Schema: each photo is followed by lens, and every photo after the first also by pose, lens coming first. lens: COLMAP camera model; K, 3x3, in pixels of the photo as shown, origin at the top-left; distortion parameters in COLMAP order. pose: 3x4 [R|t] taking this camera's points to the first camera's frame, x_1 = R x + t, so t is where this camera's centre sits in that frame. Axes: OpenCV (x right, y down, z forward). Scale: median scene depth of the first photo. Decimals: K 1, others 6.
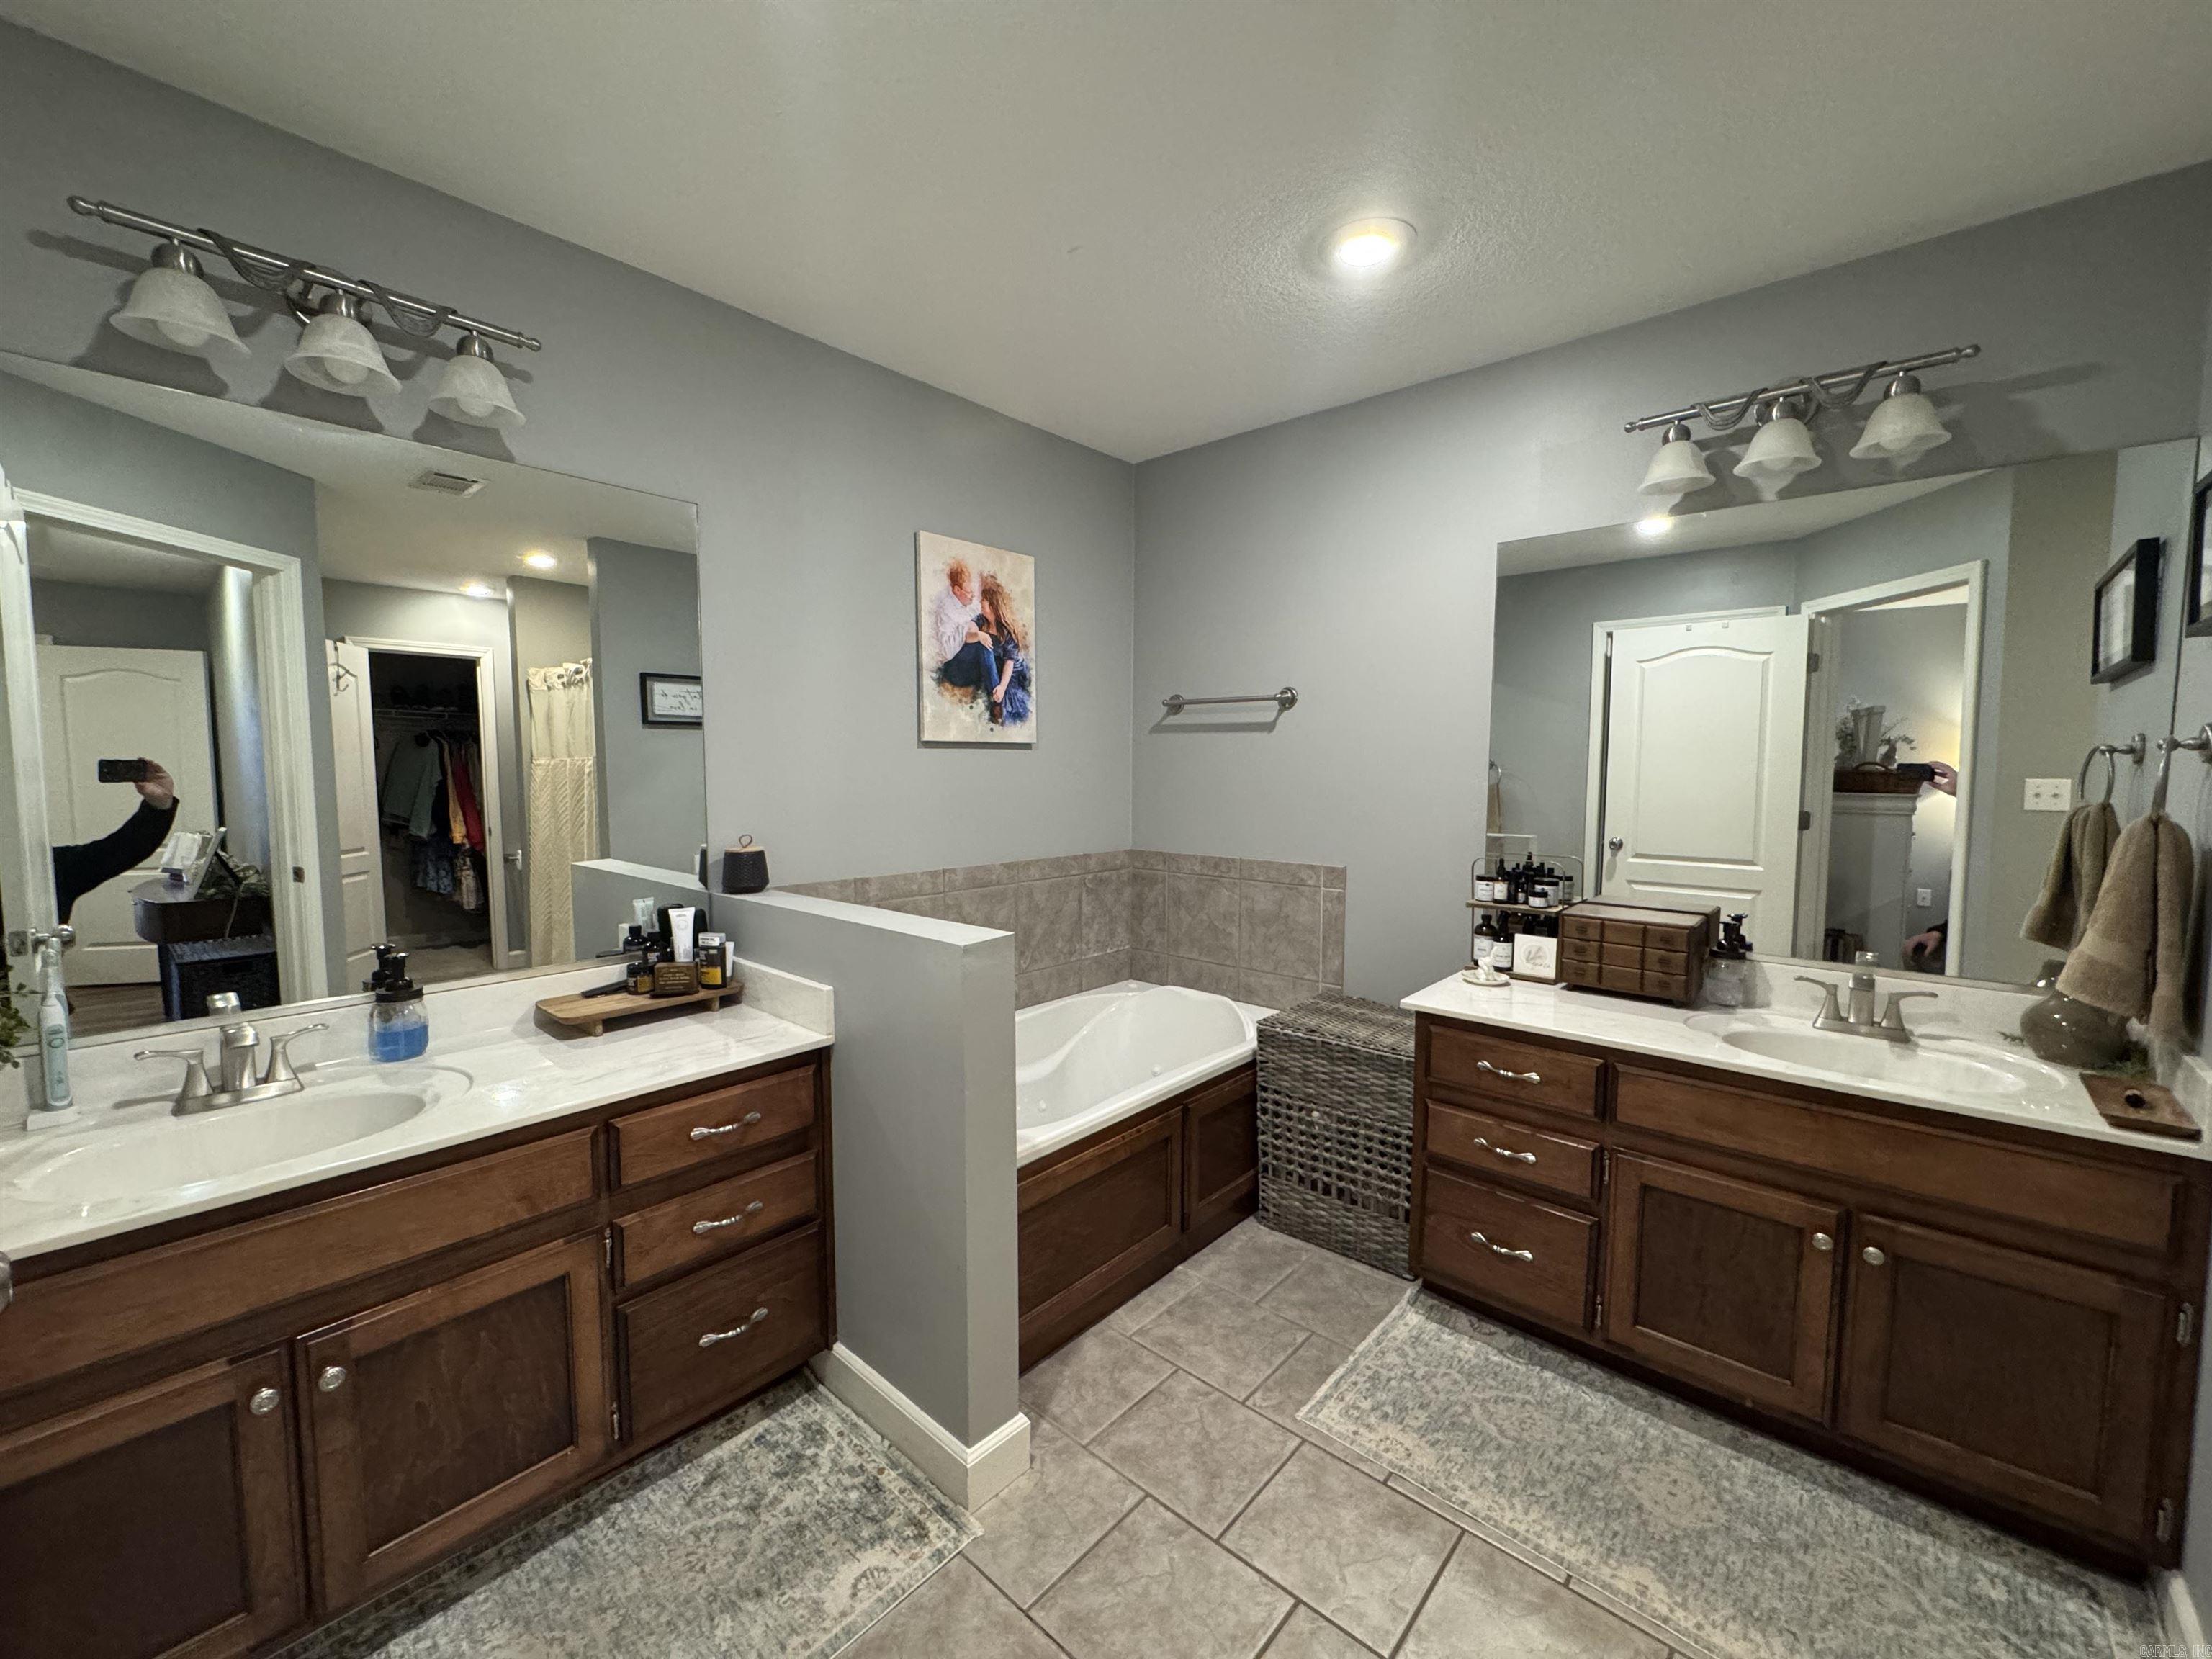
lens RADIAL K [[885.8, 0, 1105.9], [0, 885.8, 827.1], [0, 0, 1]] dist [-0.000936, -0.000074]
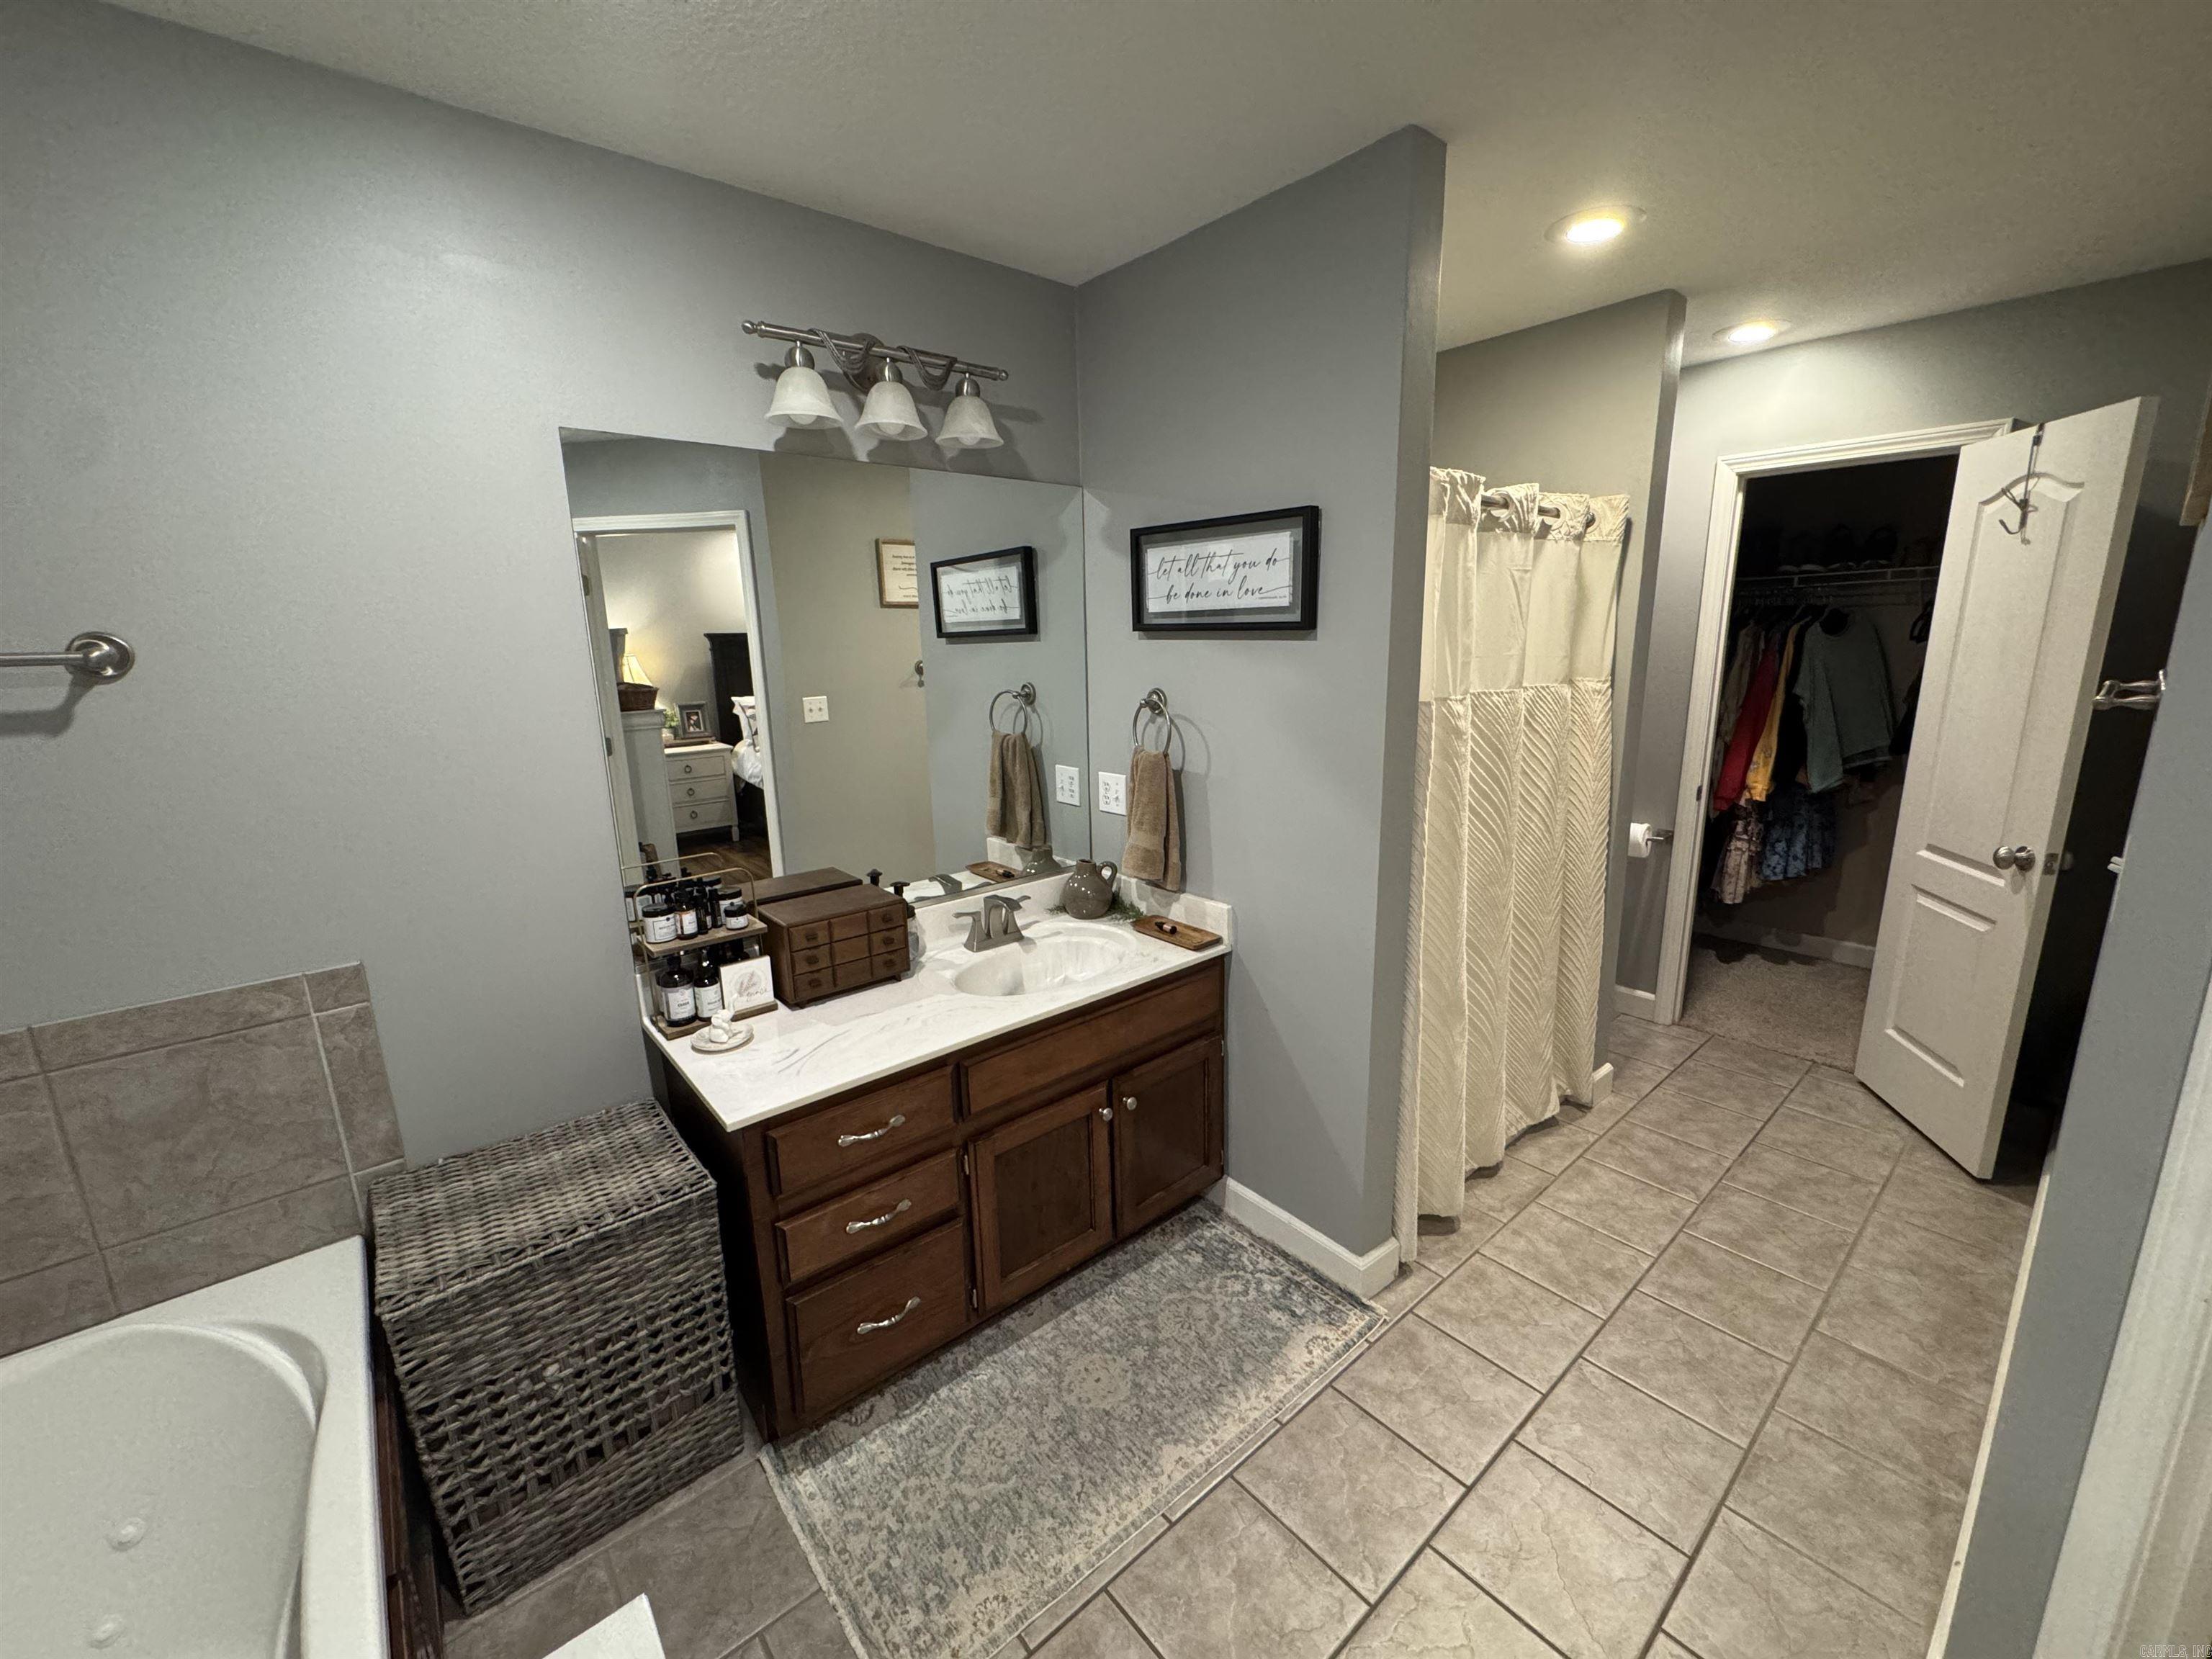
lens RADIAL K [[885.8, 0, 1106.9], [0, 885.8, 829.6], [0, 0, 1]] dist [-0.000936, -0.000074]
pose [[0.143586, -0.221976, 0.964422, -0.239796], [0.094185, 0.973162, 0.209965, -0.144481], [-0.985146, 0.060686, 0.160639, 0.575556]]
